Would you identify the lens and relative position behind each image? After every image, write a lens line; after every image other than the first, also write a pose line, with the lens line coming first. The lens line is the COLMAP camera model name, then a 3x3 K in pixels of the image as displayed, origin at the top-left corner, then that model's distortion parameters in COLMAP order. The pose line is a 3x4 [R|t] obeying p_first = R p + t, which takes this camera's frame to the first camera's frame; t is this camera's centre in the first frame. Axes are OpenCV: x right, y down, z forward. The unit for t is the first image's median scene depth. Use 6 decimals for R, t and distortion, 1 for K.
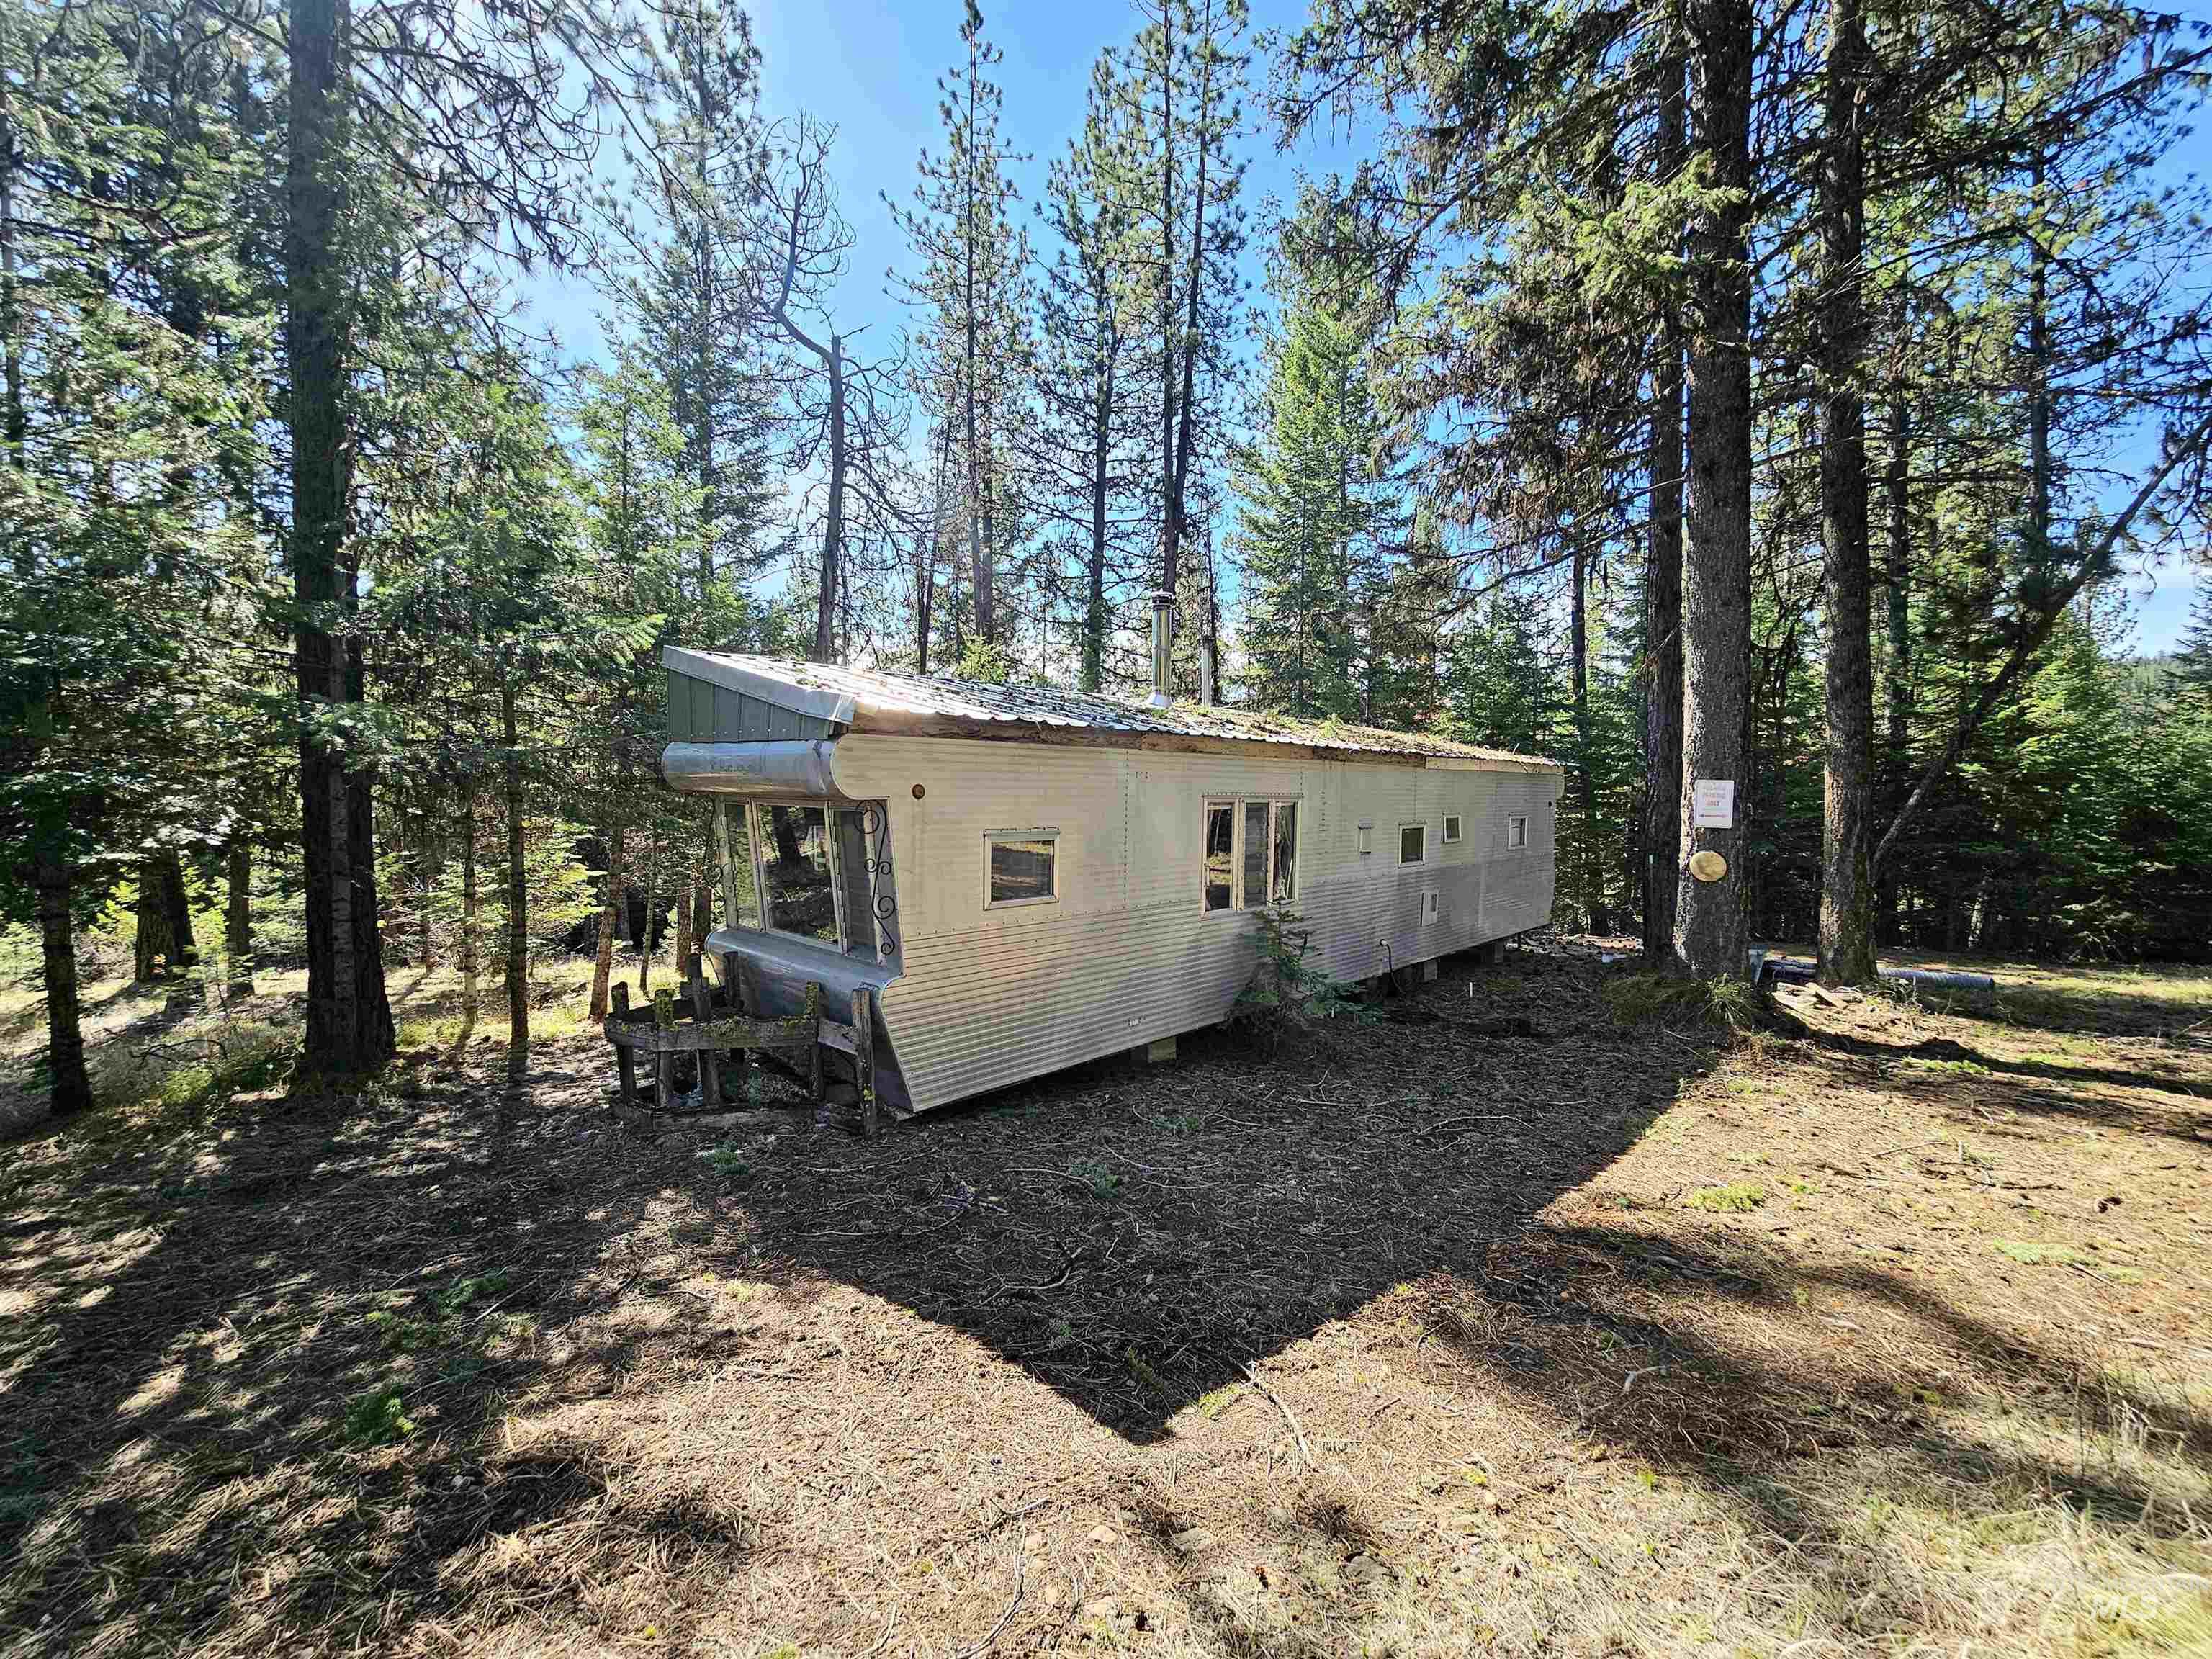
lens RADIAL K [[895.2, 0, 1113.0], [0, 895.2, 826.1], [0, 0, 1]] dist [-0.003790, 0.002282]
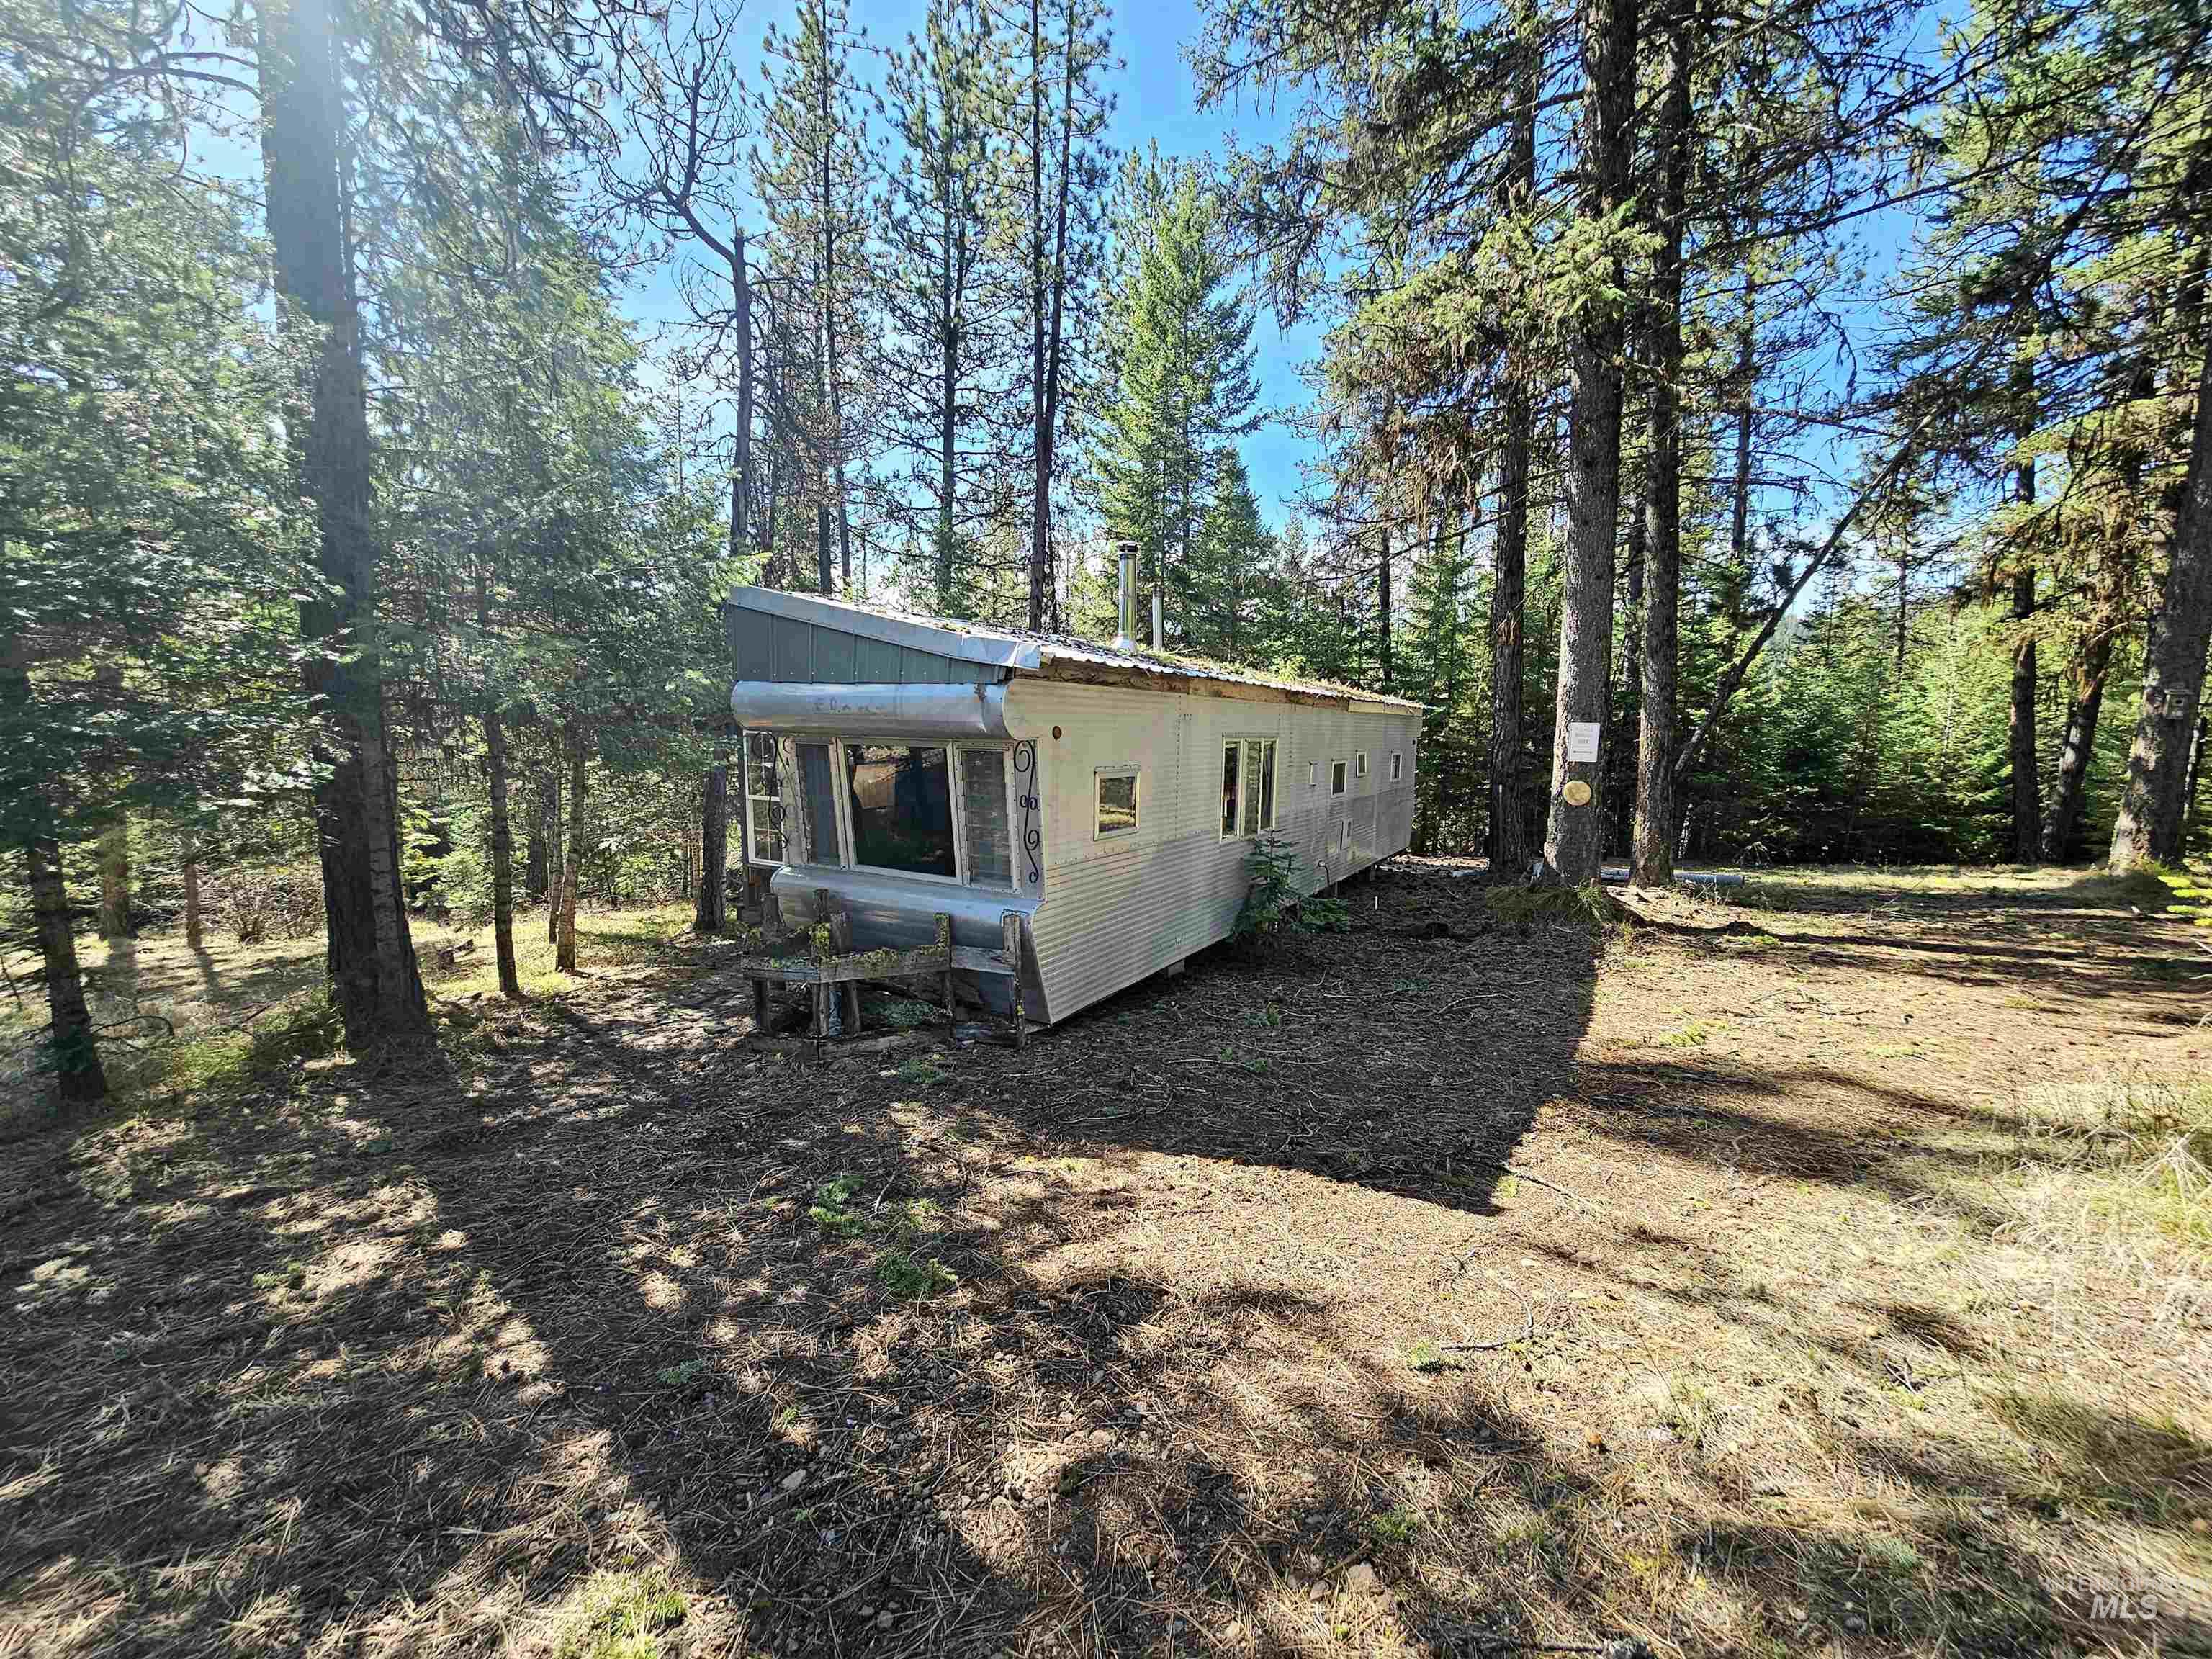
lens RADIAL K [[895.2, 0, 1111.5], [0, 895.2, 821.3], [0, 0, 1]] dist [-0.003790, 0.002282]
pose [[0.971893, -0.022110, 0.234383, -0.352484], [0.006918, 0.997832, 0.065441, -0.001137], [-0.235321, -0.061980, 0.969939, -0.063553]]
